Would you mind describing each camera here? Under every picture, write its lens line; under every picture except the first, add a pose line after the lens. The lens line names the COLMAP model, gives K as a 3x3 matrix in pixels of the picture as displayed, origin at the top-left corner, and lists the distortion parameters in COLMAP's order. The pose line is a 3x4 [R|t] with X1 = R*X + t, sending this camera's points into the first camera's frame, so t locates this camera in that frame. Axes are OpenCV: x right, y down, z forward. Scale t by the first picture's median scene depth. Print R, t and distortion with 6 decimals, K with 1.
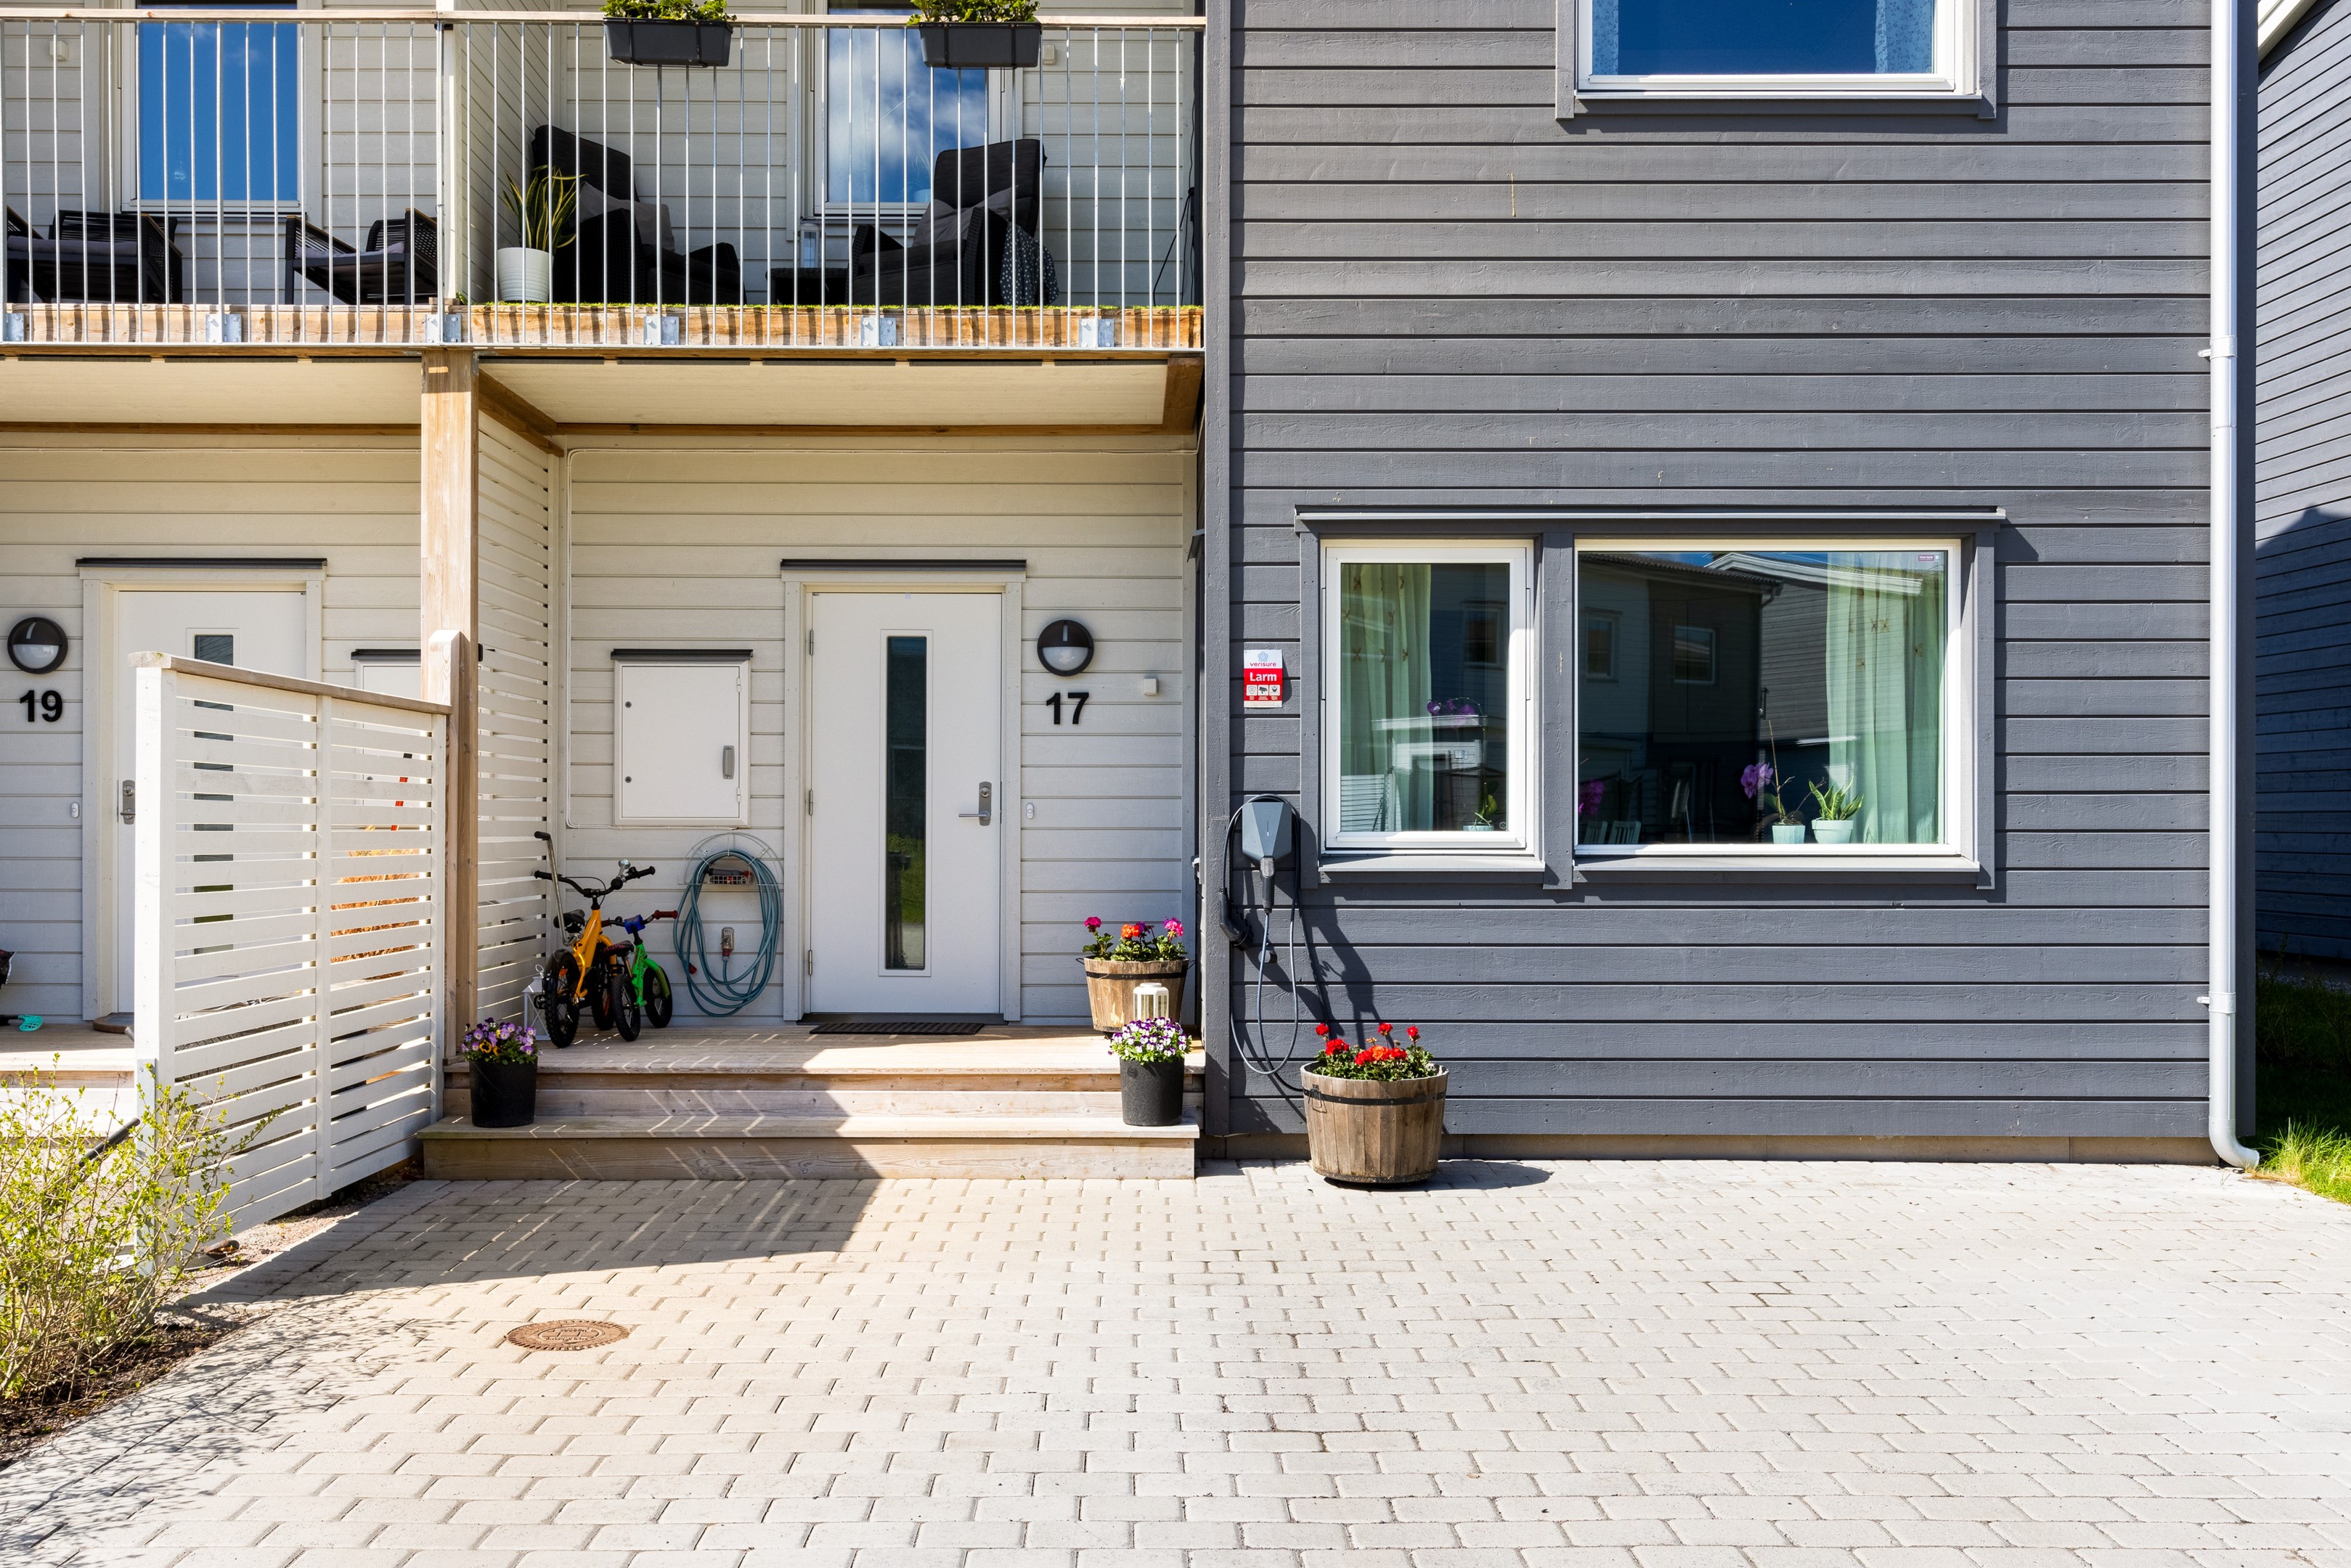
lens RADIAL K [[1958.8, 0, 1191.3], [0, 1958.8, 739.5], [0, 0, 1]] dist [0.010022, -0.002296]
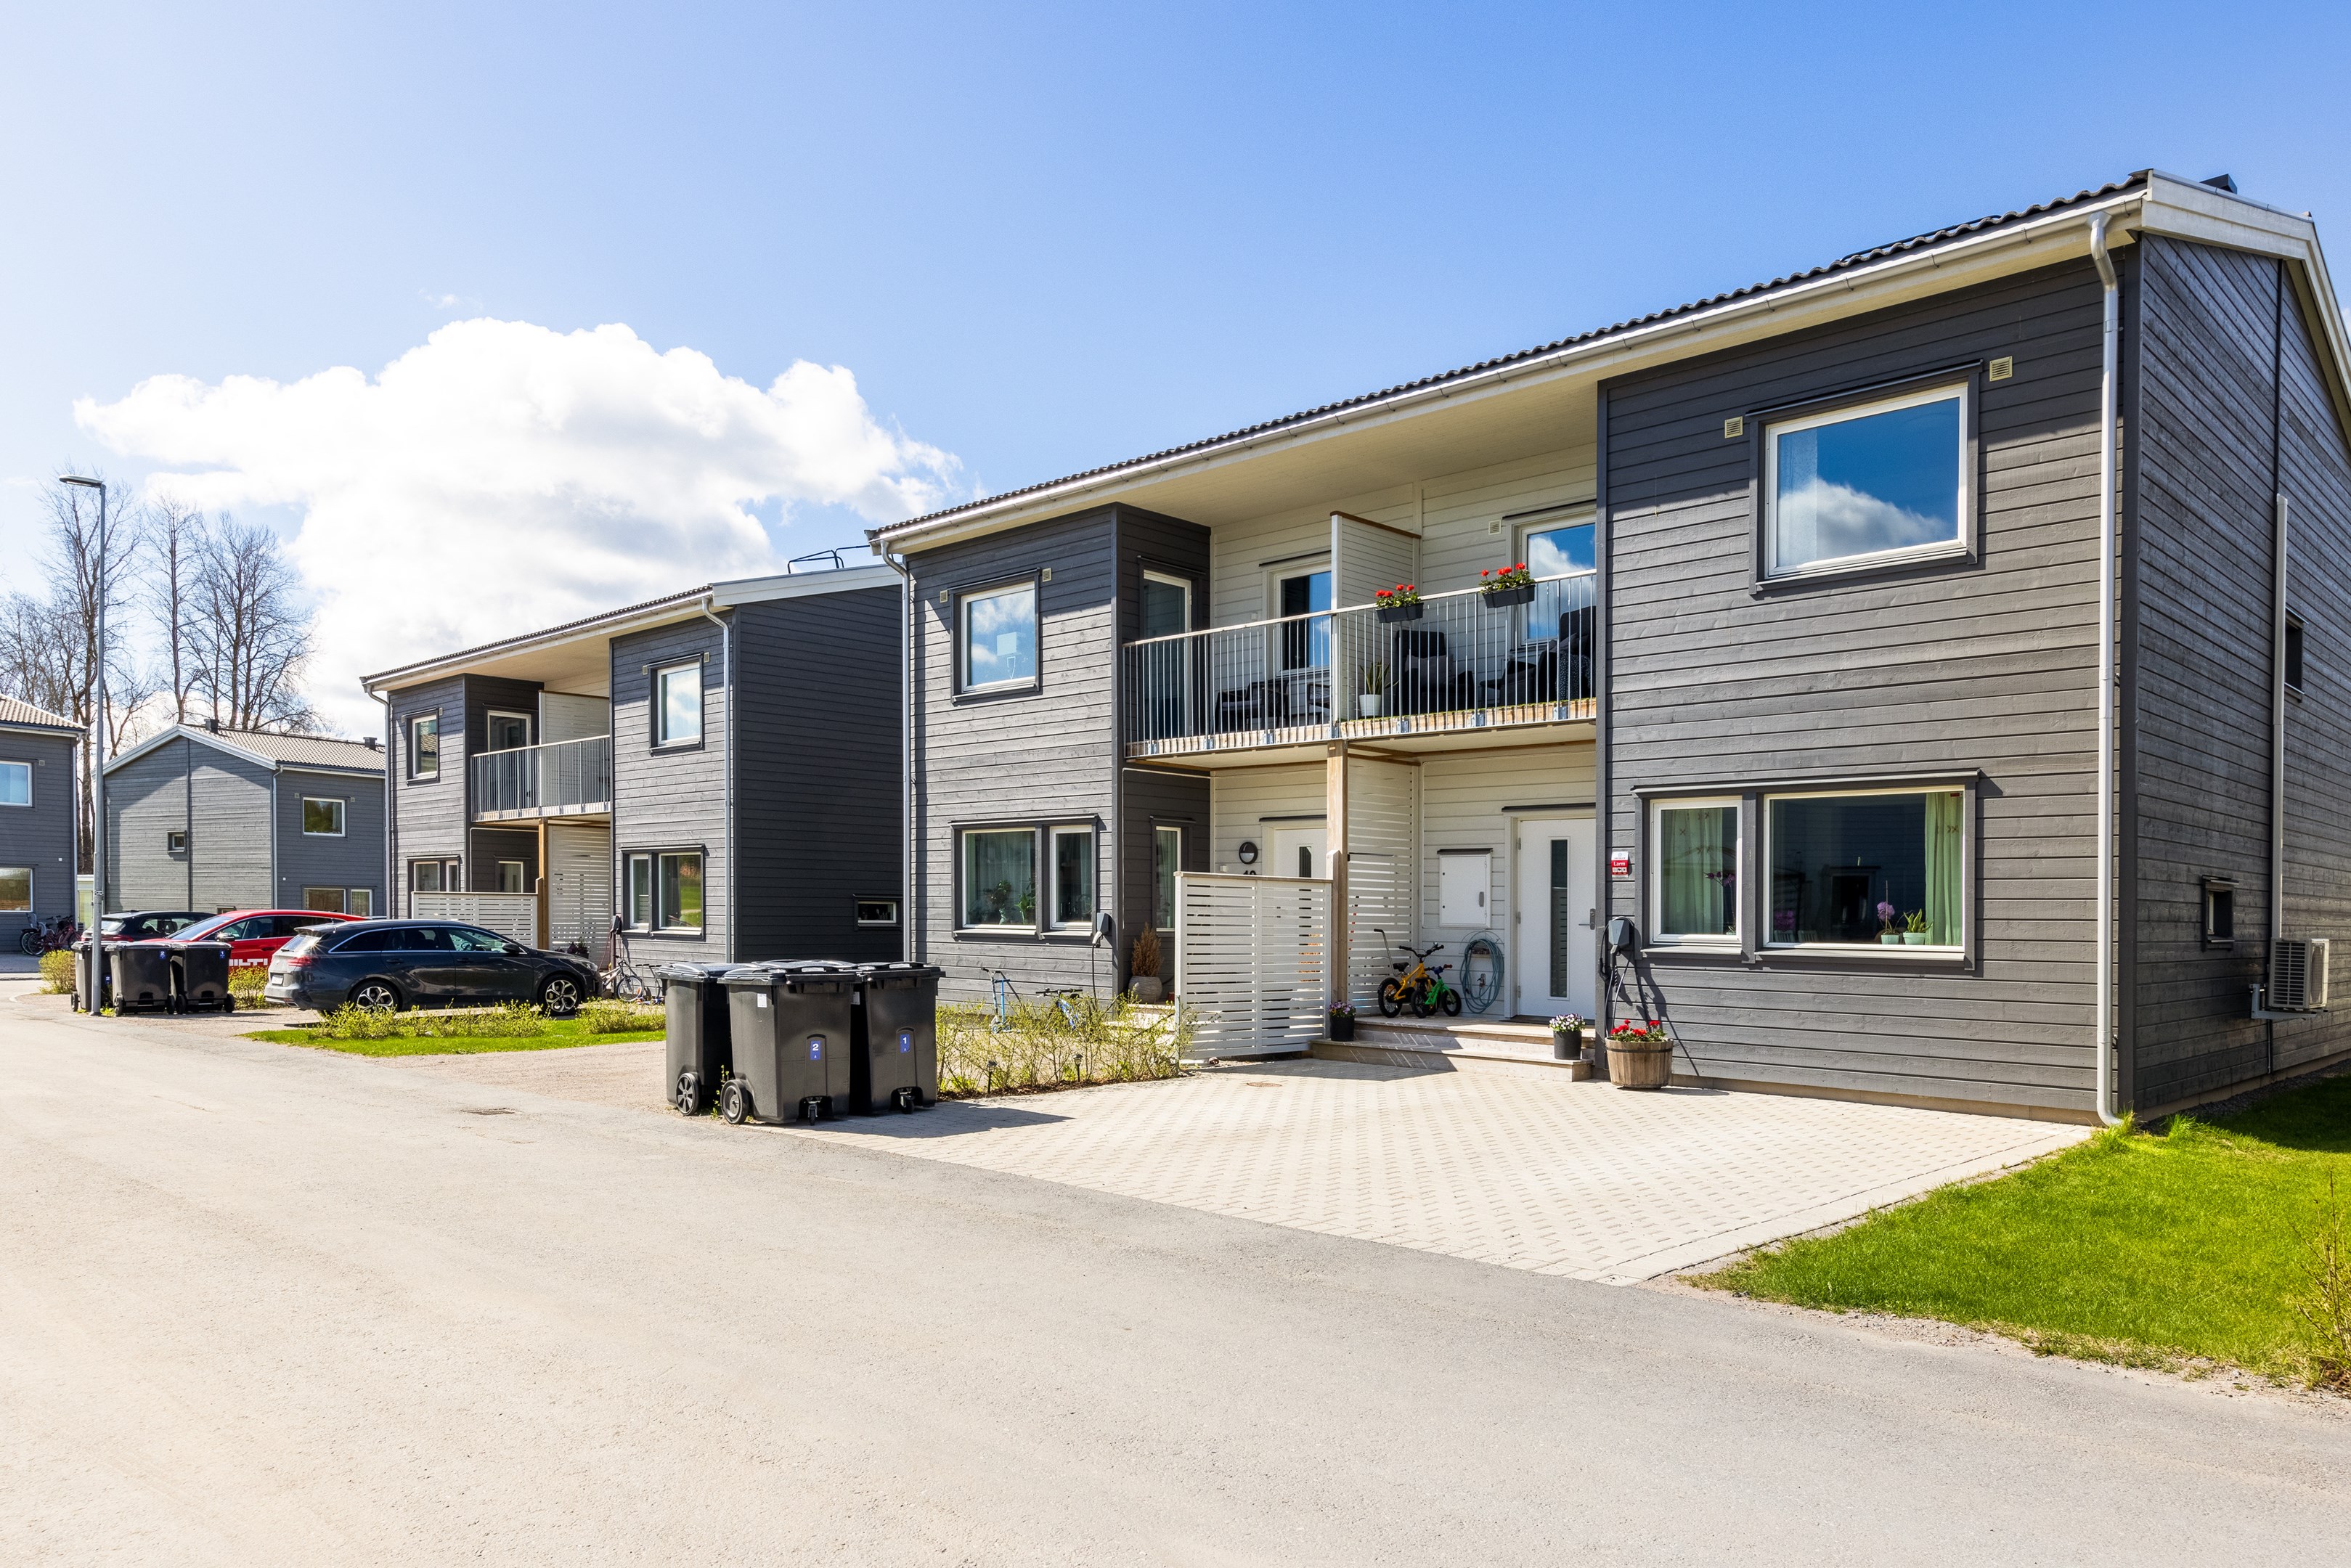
lens RADIAL K [[1480.5, 0, 1180.6], [0, 1480.5, 785.8], [0, 0, 1]] dist [0.019406, 0.000077]
pose [[0.727947, -0.051905, -0.683666, 0.813213], [0.016442, 0.998165, -0.058276, -0.029702], [0.685436, 0.031181, 0.727465, -0.561928]]
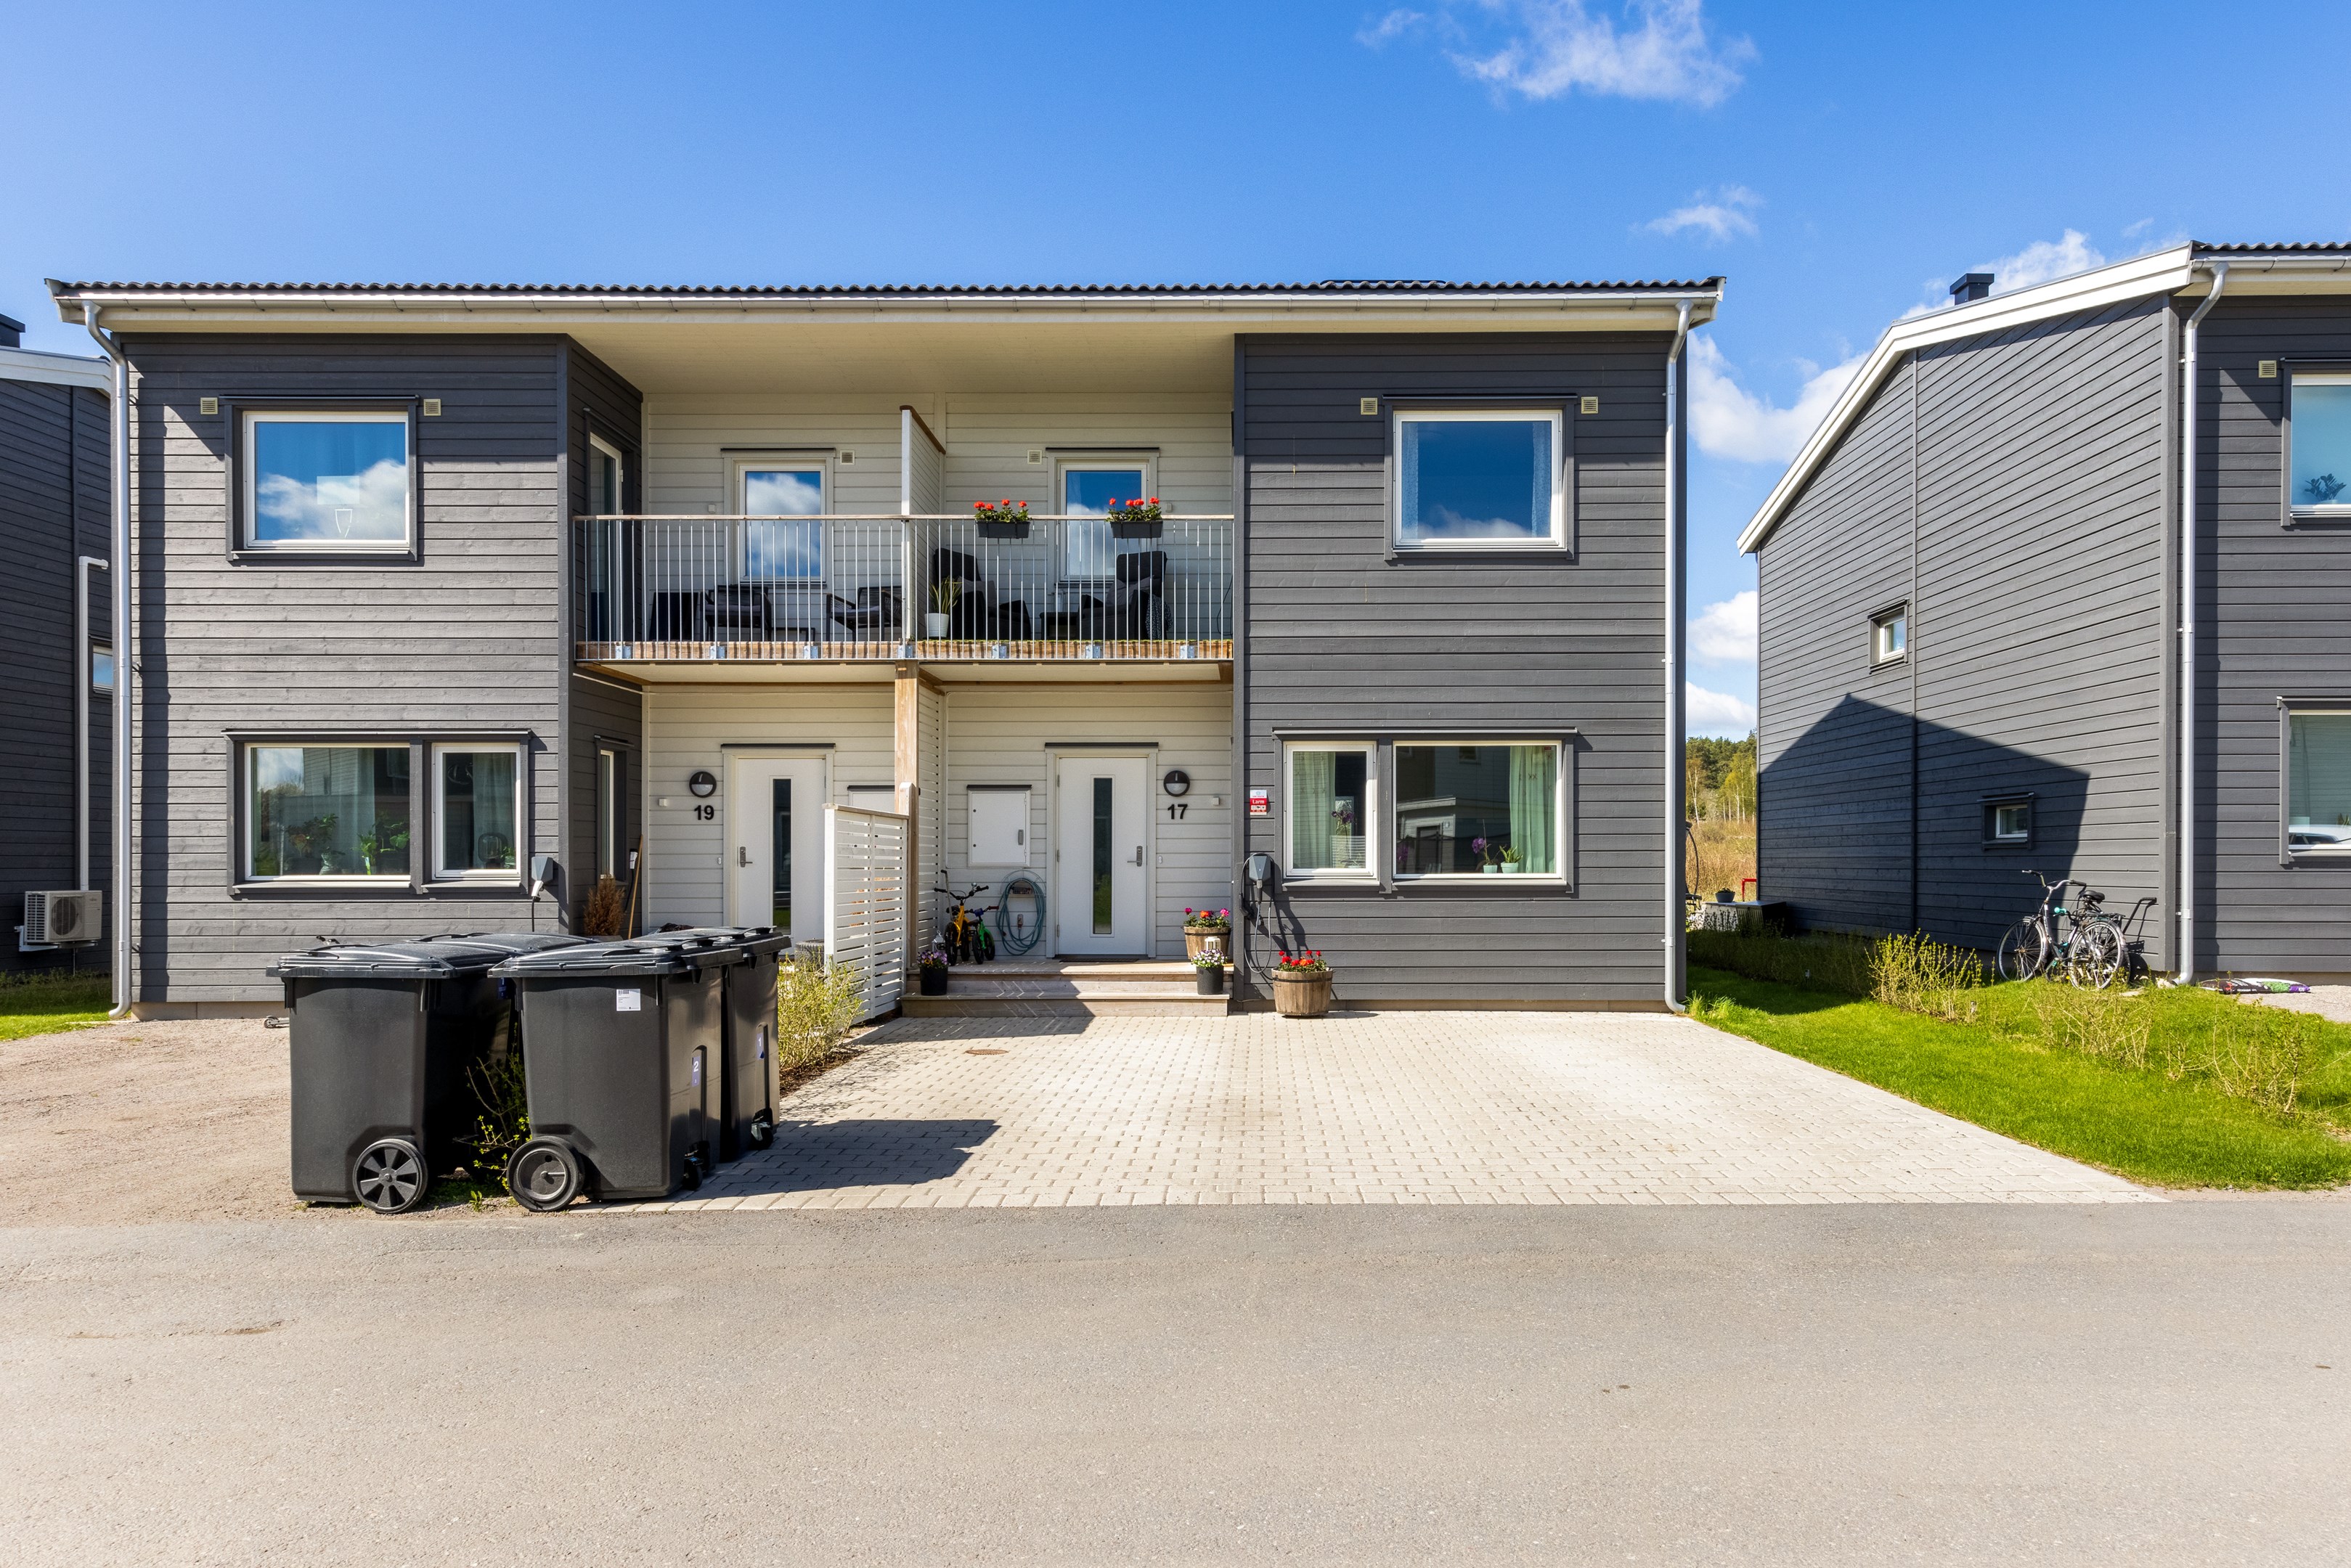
lens RADIAL K [[1348.8, 0, 1256.6], [0, 1348.8, 749.5], [0, 0, 1]] dist [0.015470, 0.002293]
pose [[0.999767, -0.004769, -0.021045, 0.066882], [0.003889, 0.999125, -0.041651, -0.026795], [0.021225, 0.041560, 0.998911, -0.583946]]
